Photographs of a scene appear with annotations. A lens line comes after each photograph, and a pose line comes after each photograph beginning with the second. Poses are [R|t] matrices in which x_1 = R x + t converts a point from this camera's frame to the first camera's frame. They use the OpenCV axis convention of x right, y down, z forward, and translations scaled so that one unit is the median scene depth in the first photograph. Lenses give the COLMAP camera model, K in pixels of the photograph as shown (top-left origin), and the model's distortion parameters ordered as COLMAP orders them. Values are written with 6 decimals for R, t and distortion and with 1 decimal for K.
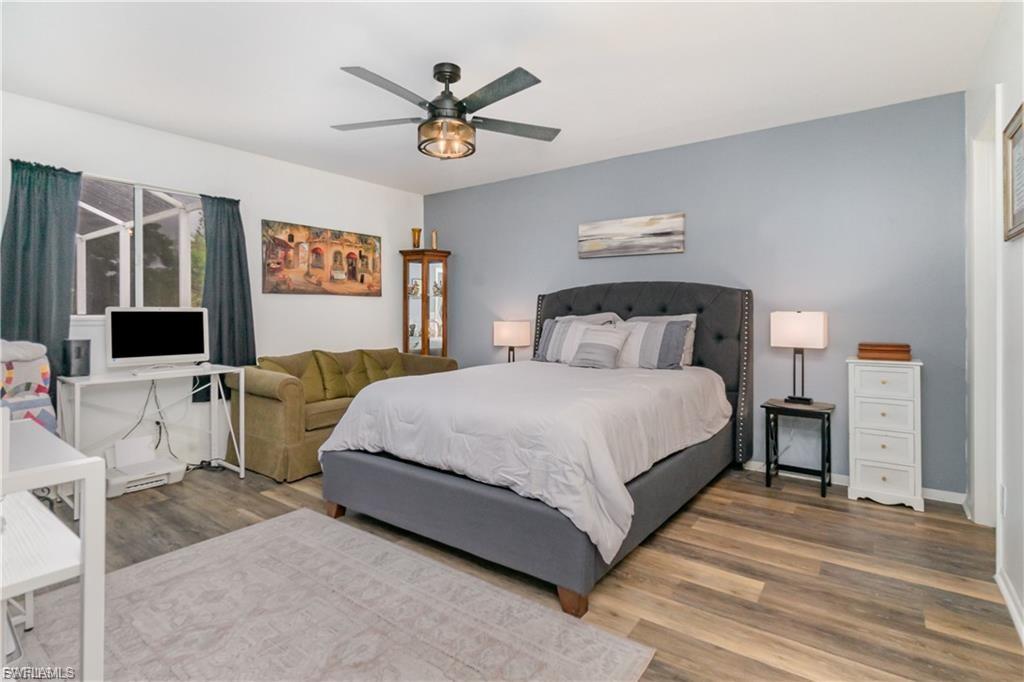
lens RADIAL K [[492.4, 0, 521.3], [0, 492.4, 312.7], [0, 0, 1]] dist [-0.005012, -0.000177]
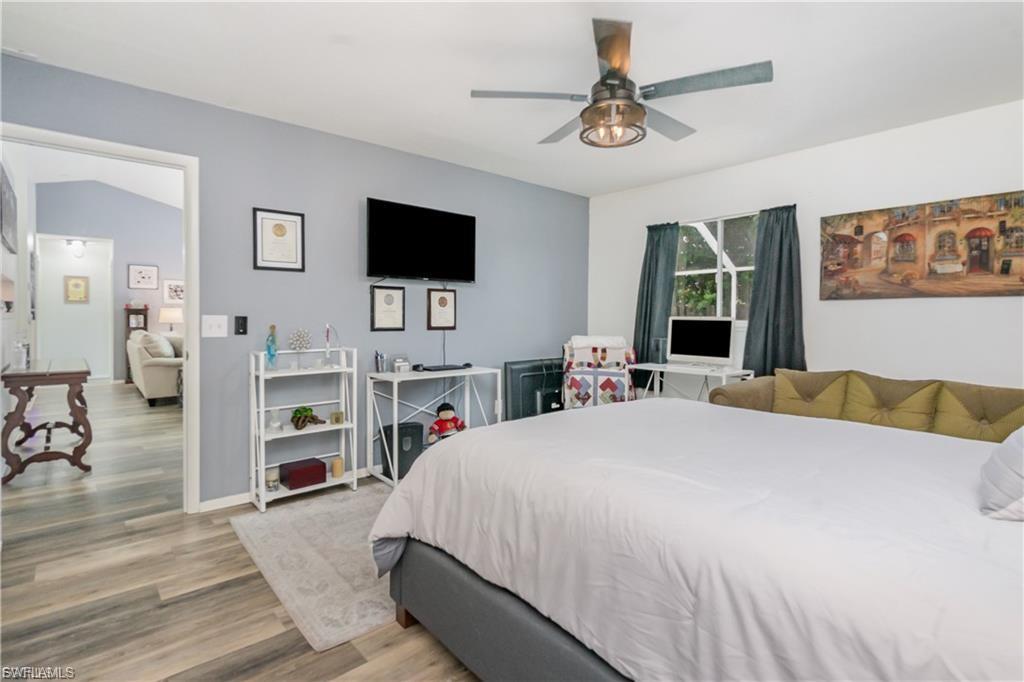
lens RADIAL K [[492.4, 0, 511.6], [0, 492.4, 332.7], [0, 0, 1]] dist [-0.005012, -0.000177]
pose [[-0.218949, 0.030307, -0.975265, 0.439620], [-0.003368, 0.999488, 0.031815, -0.006762], [0.975730, 0.010250, -0.218735, 0.606160]]
